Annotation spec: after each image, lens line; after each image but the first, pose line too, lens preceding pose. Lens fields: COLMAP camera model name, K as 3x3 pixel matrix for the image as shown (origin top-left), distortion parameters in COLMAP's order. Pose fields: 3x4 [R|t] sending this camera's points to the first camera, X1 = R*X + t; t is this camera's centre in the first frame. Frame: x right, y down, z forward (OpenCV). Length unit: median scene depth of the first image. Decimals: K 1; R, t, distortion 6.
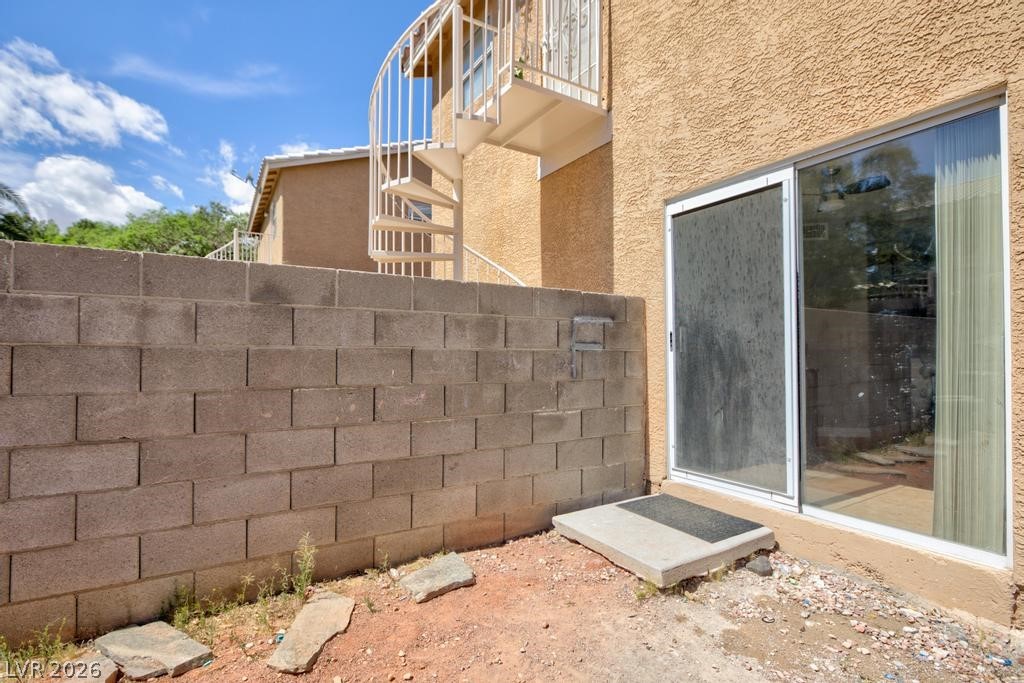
lens RADIAL K [[498.1, 0, 511.1], [0, 498.1, 358.8], [0, 0, 1]] dist [-0.002029, 0.000016]
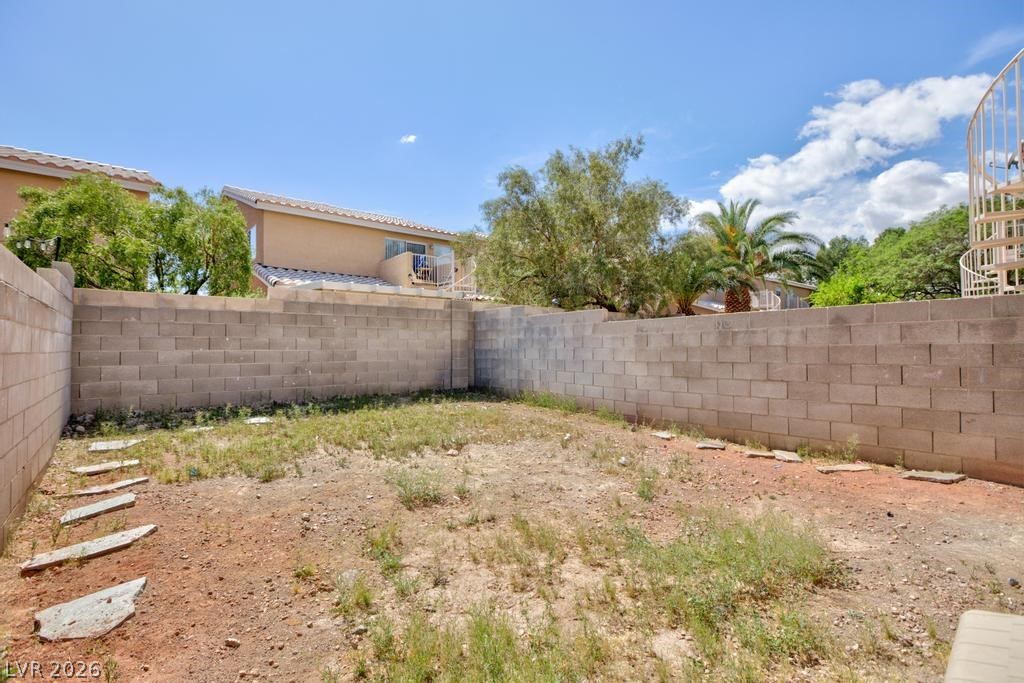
lens RADIAL K [[480.1, 0, 518.2], [0, 480.1, 333.5], [0, 0, 1]] dist [-0.019939, 0.000845]
pose [[0.187068, -0.033772, -0.981766, 1.202748], [0.006418, 0.999430, -0.033157, -0.011663], [0.982326, -0.000098, 0.187178, -0.707798]]
